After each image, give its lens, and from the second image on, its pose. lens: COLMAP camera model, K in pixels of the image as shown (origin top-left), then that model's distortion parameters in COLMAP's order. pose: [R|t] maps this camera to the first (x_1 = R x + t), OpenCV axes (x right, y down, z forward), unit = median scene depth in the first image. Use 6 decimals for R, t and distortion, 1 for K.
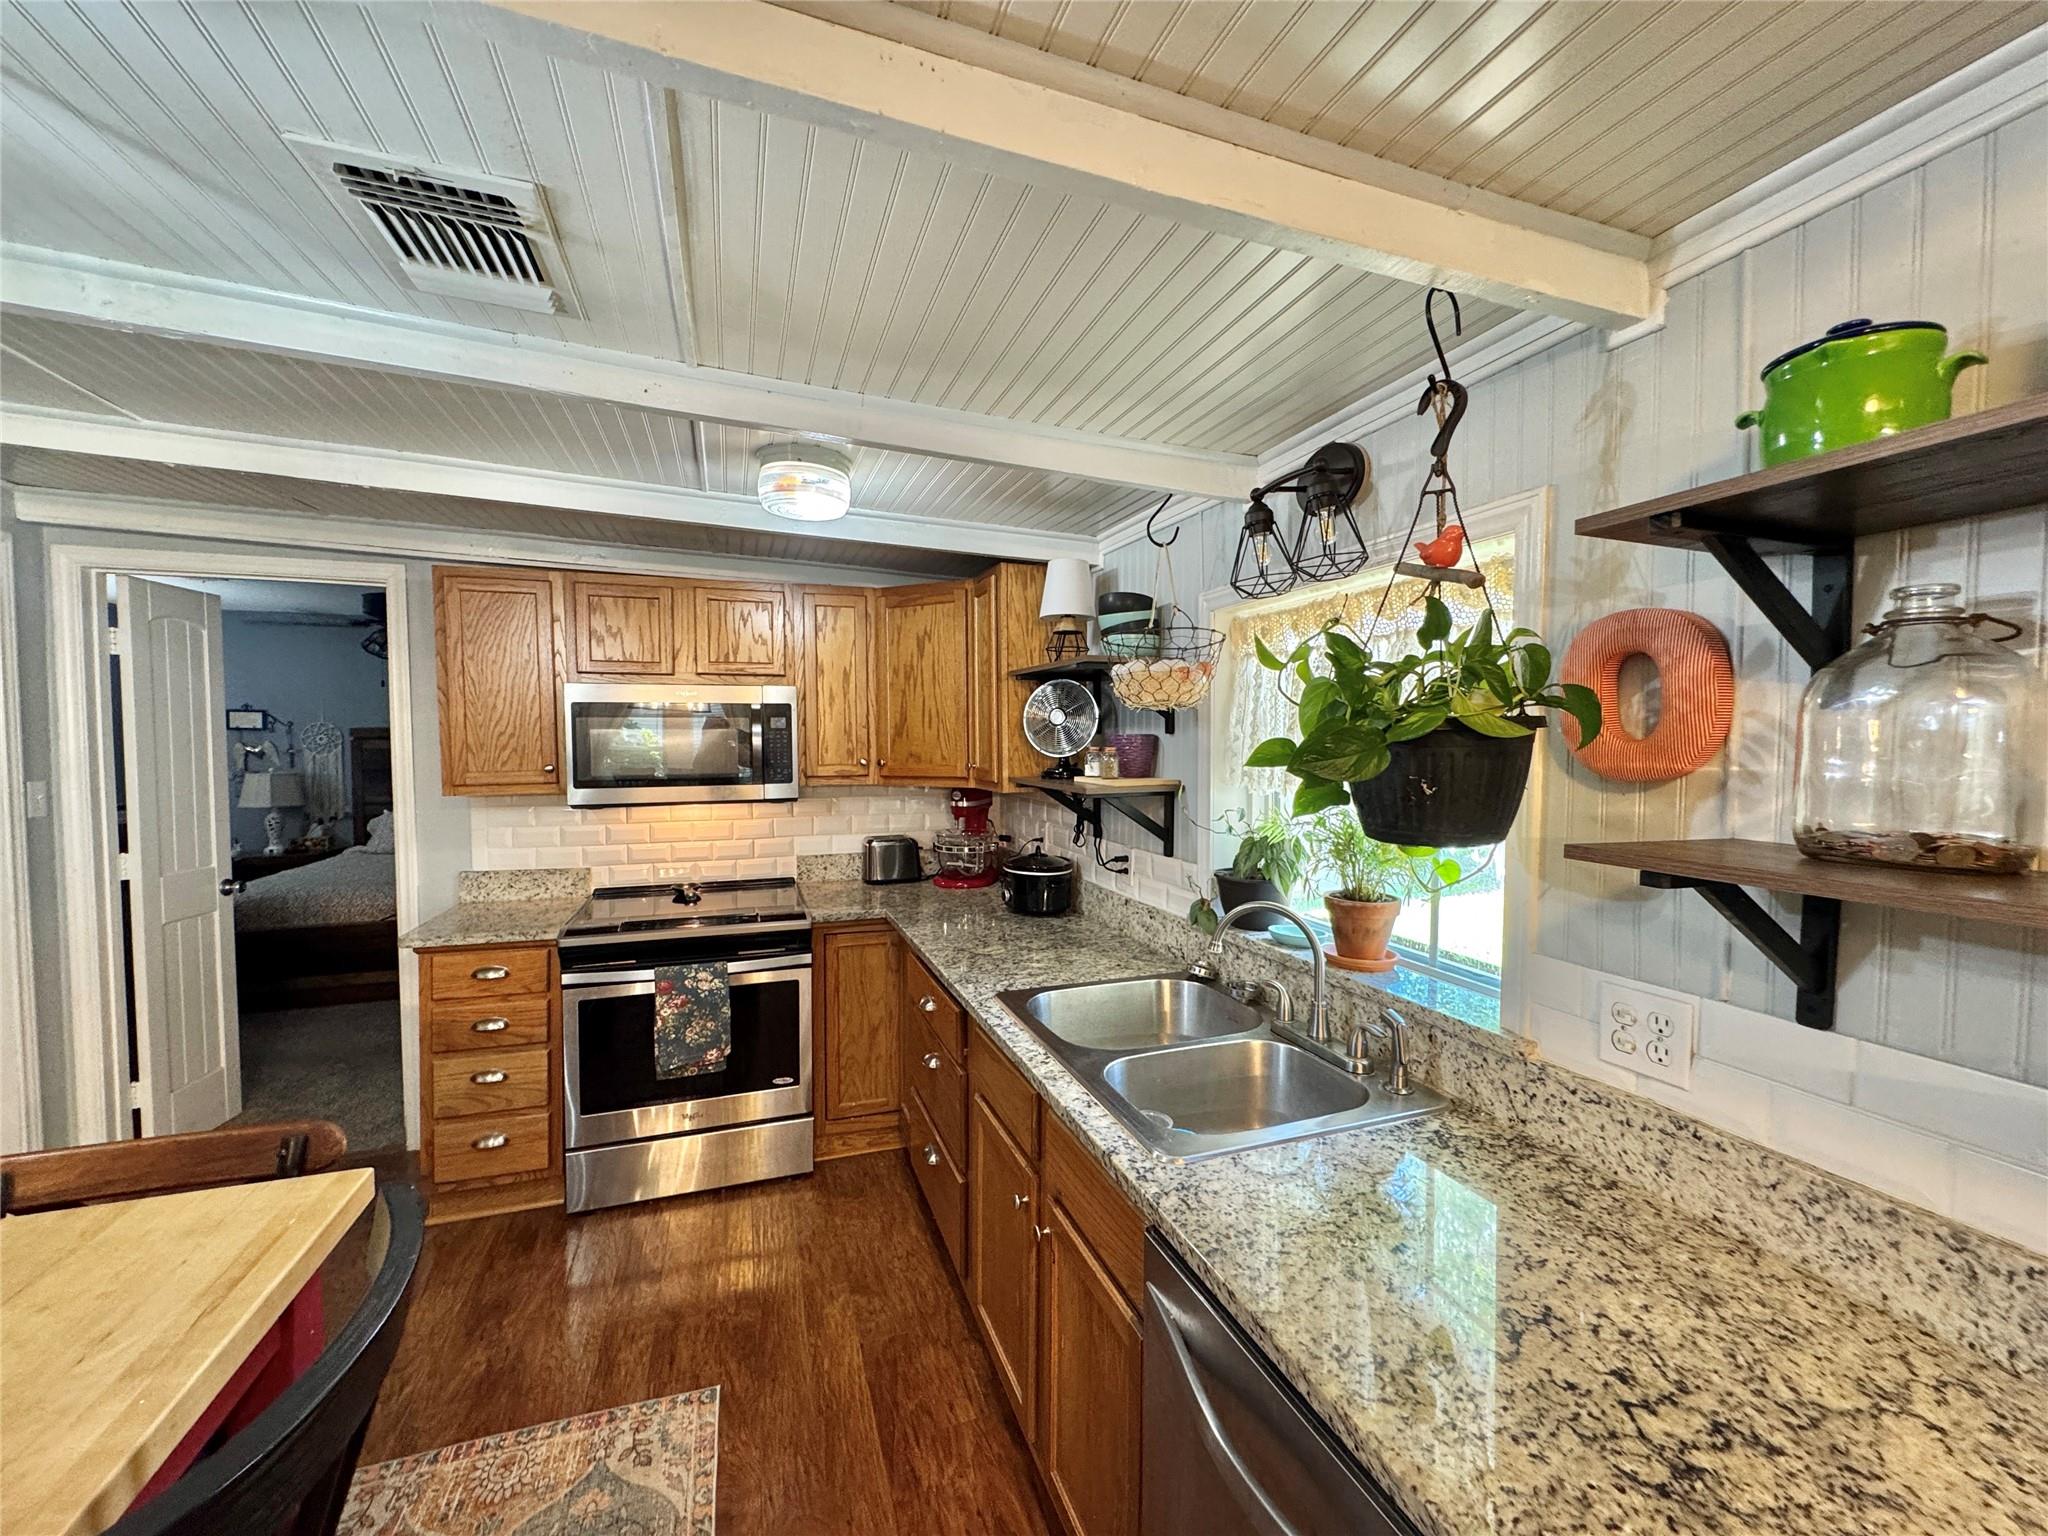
lens RADIAL K [[818.4, 0, 1024.0], [0, 818.4, 768.0], [0, 0, 1]] dist [0.000157, 0.000039]
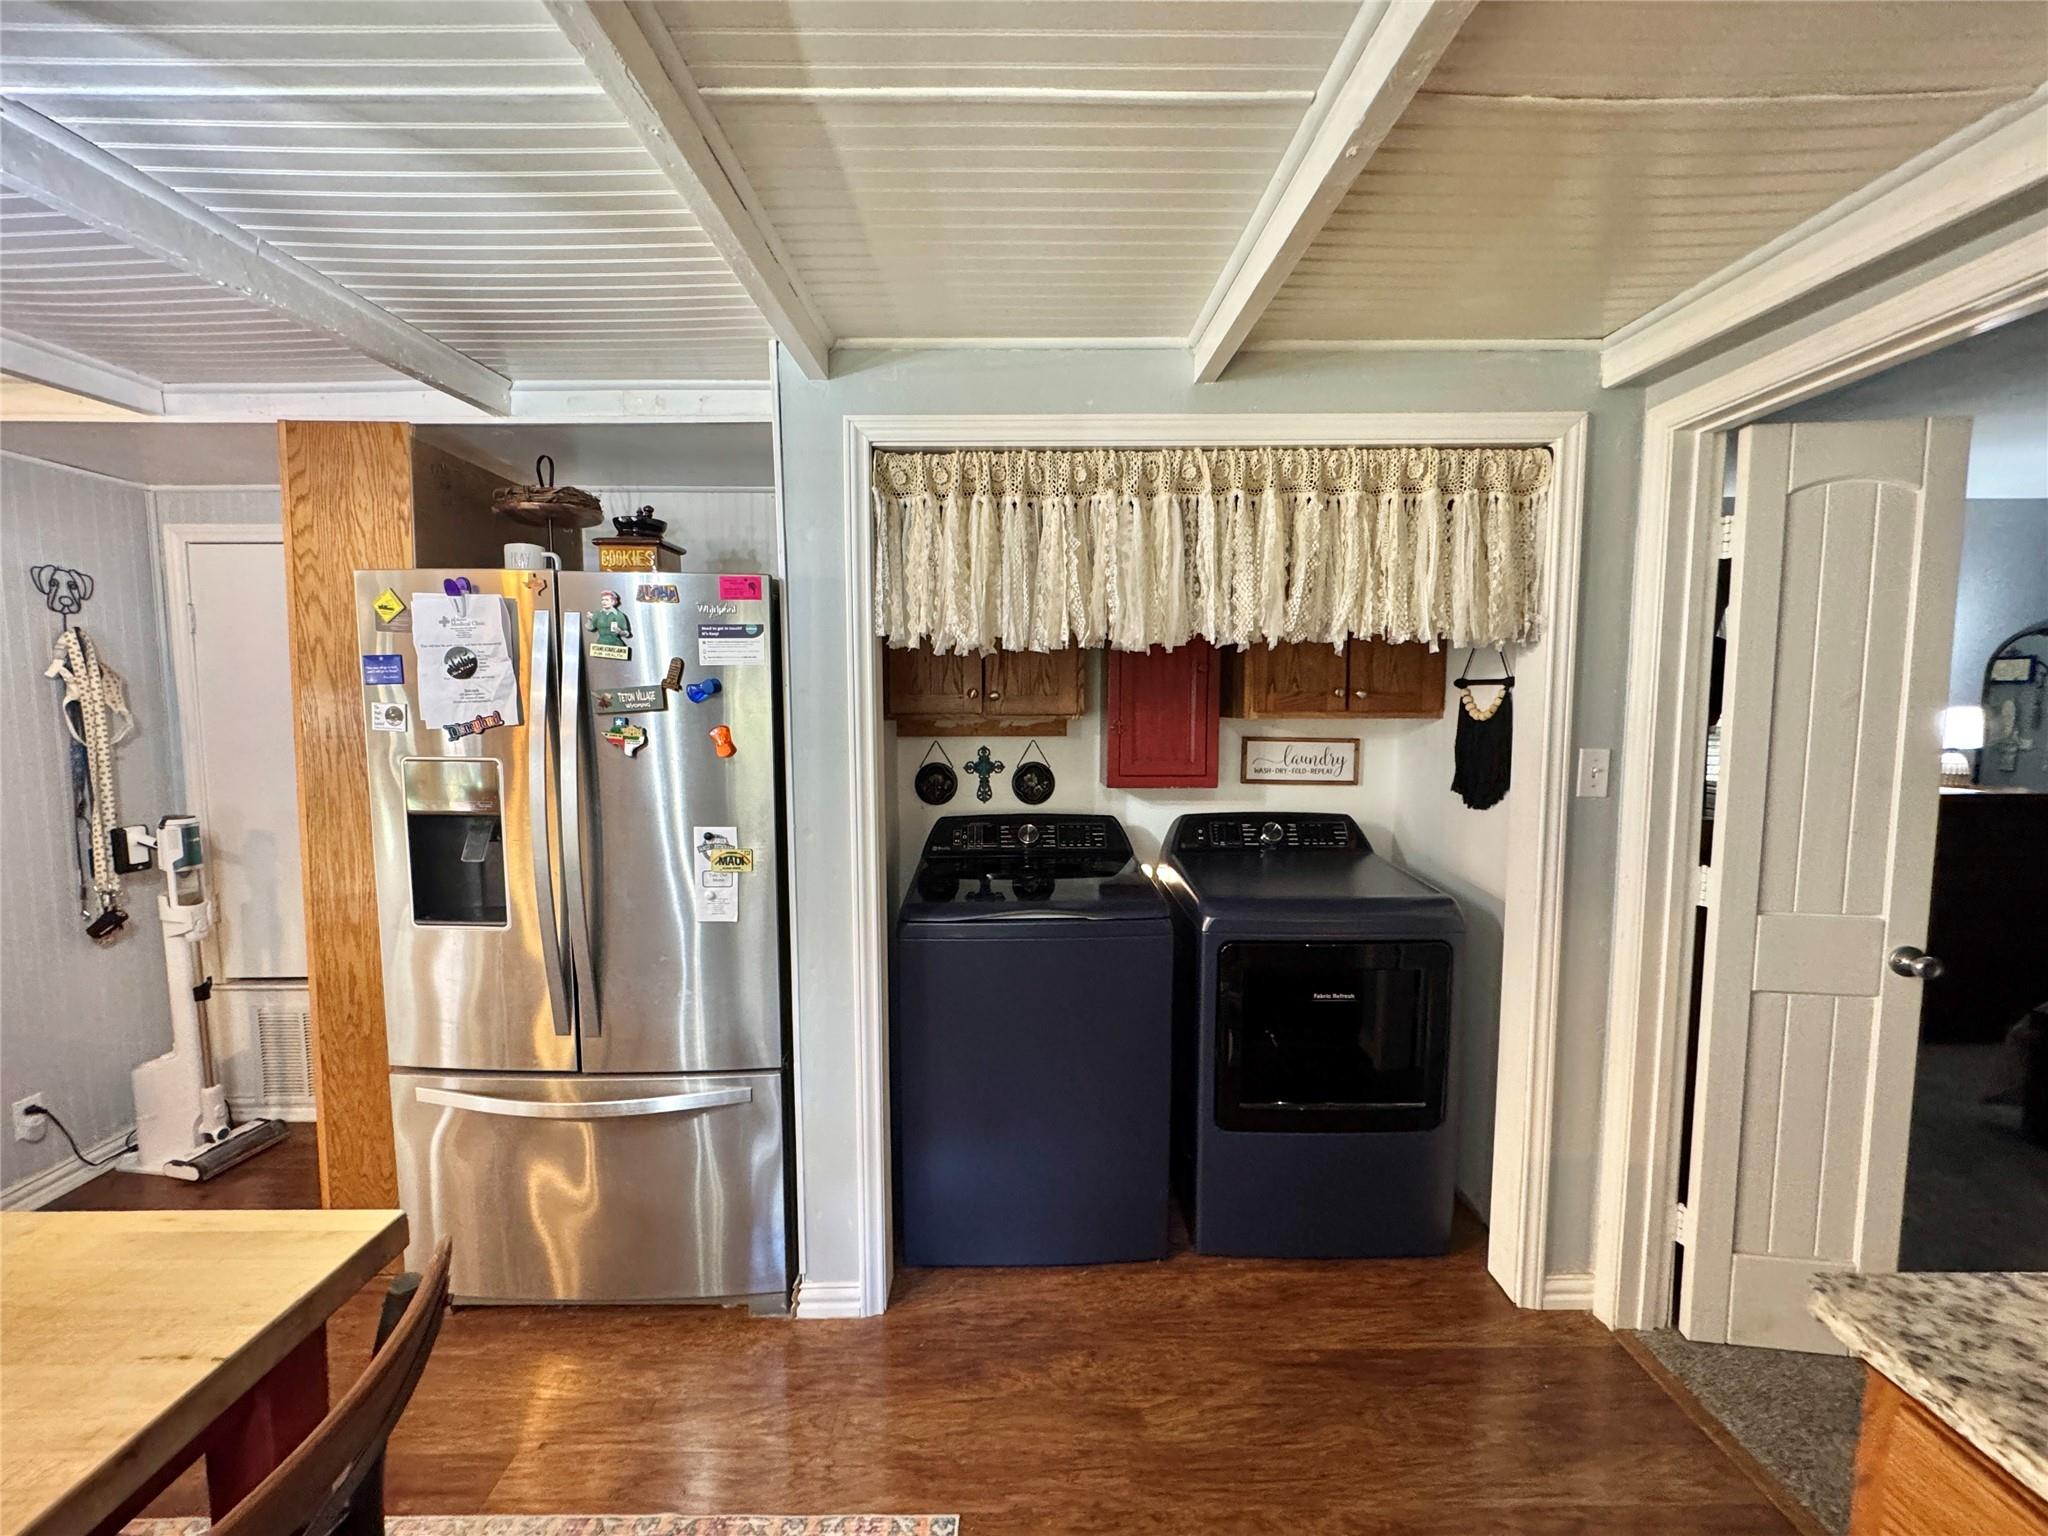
lens RADIAL K [[818.4, 0, 1024.0], [0, 818.4, 768.0], [0, 0, 1]] dist [0.000157, 0.000039]
pose [[-0.318549, 0.077680, -0.944718, -0.315233], [-0.036147, 0.994916, 0.093996, -0.015310], [0.947217, 0.064090, -0.314122, 0.688811]]
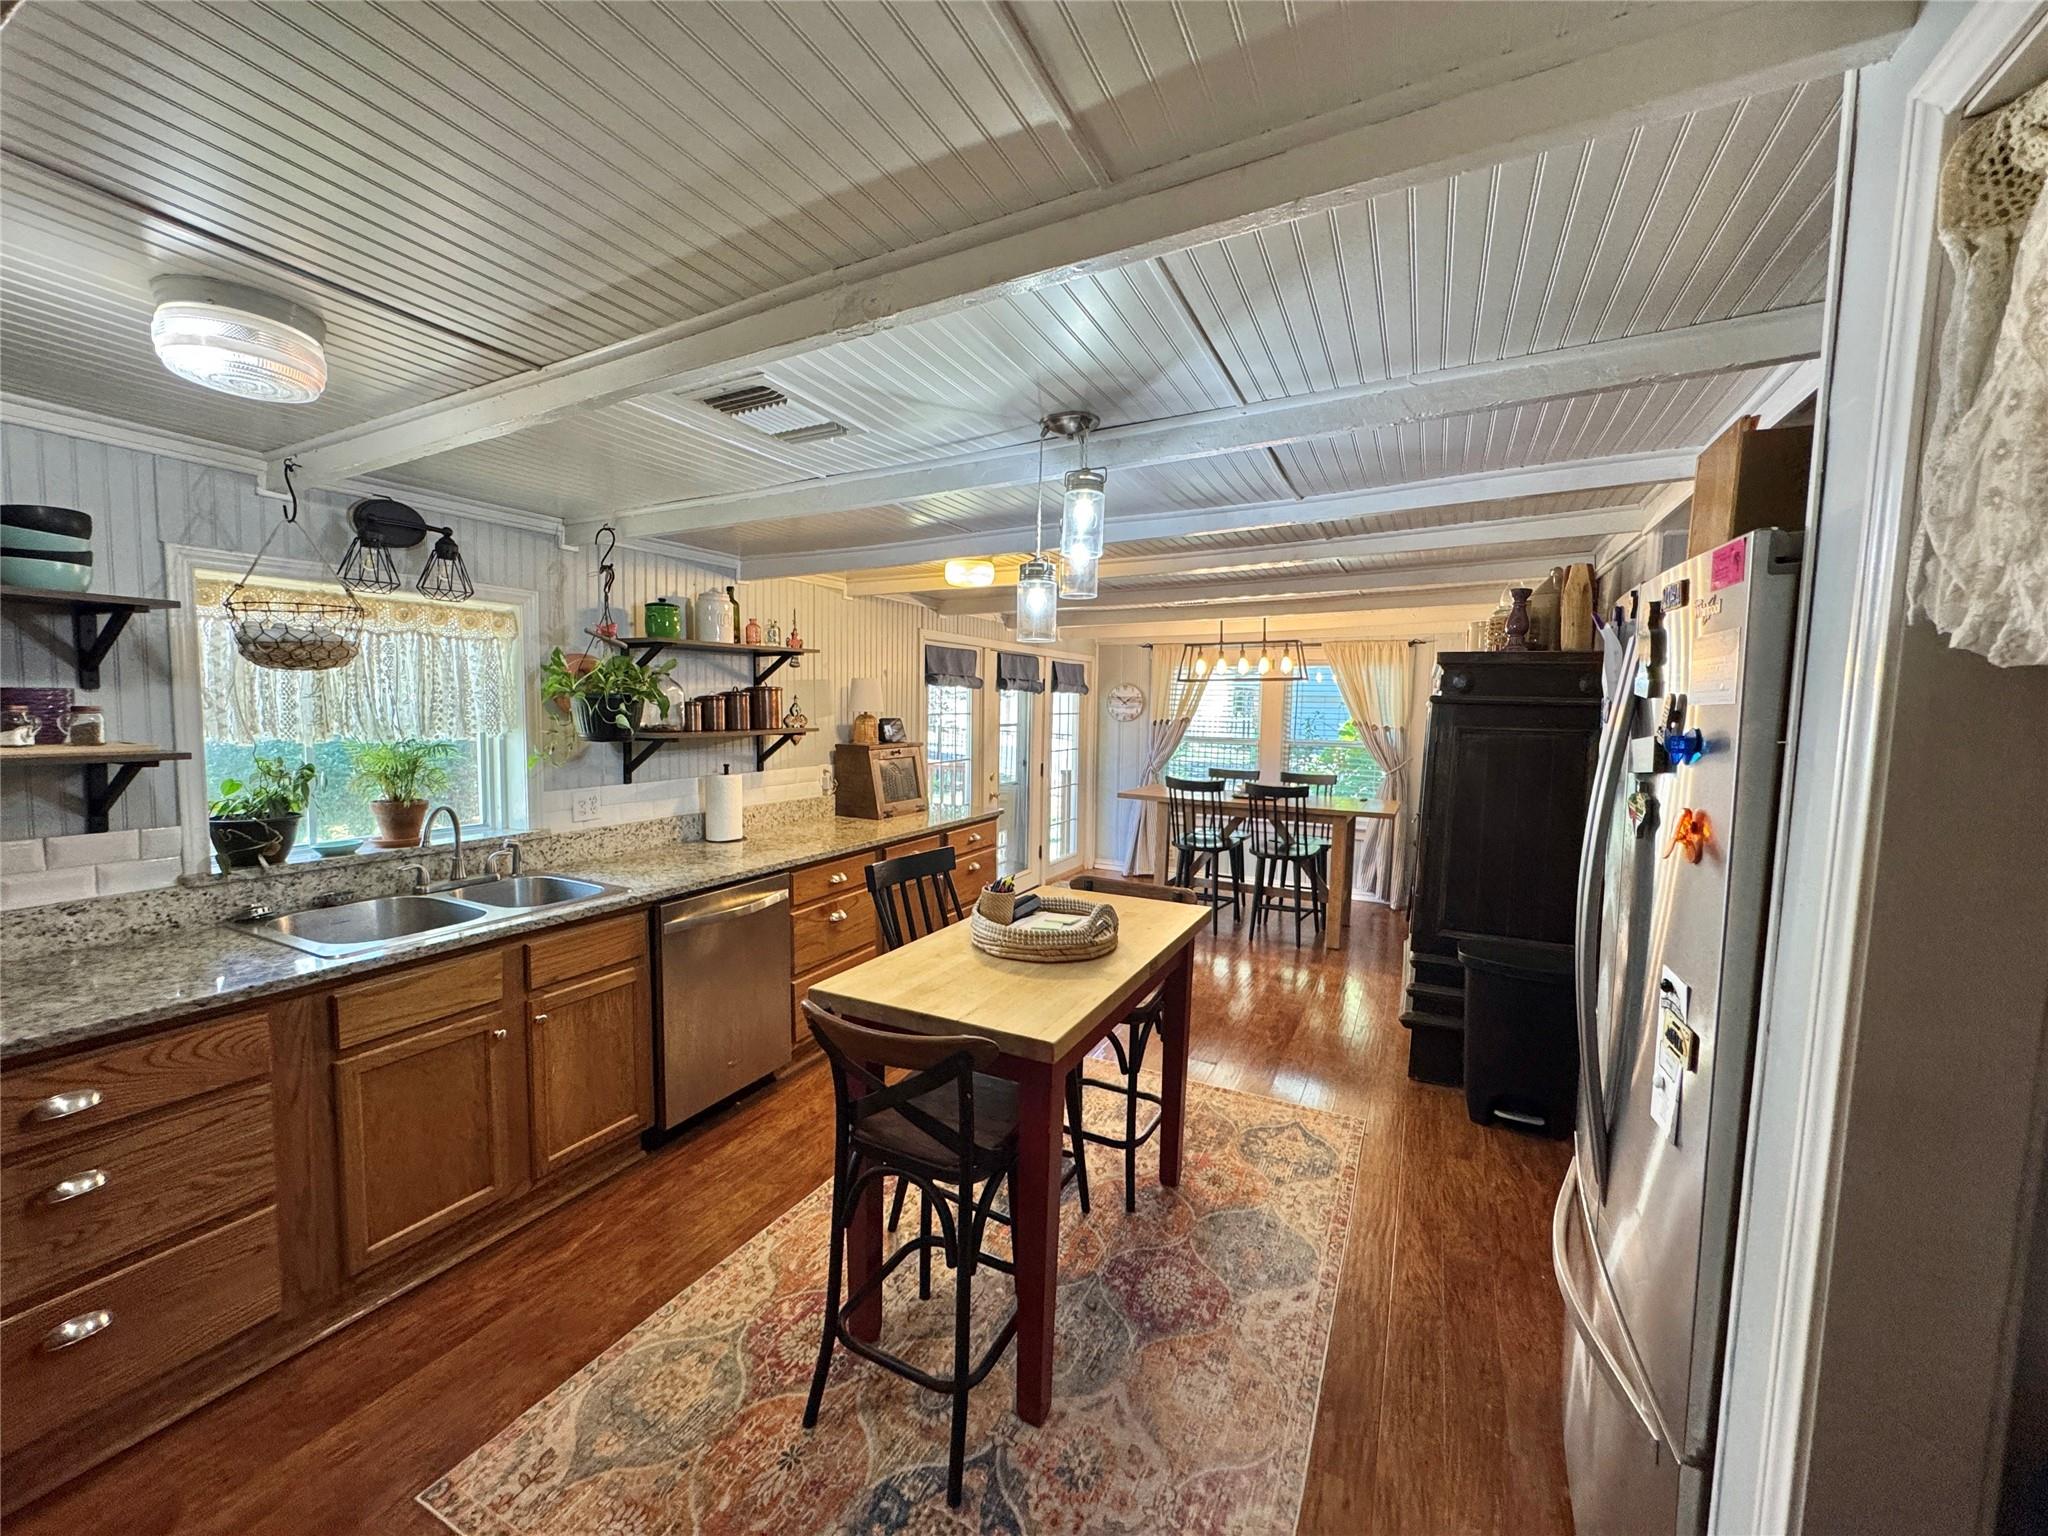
lens RADIAL K [[818.4, 0, 1024.0], [0, 818.4, 768.0], [0, 0, 1]] dist [0.000157, 0.000039]
pose [[-0.694396, -0.073510, 0.715828, -0.913350], [0.003658, 0.994395, 0.105666, -0.038187], [-0.719584, 0.075992, -0.690235, 0.737384]]
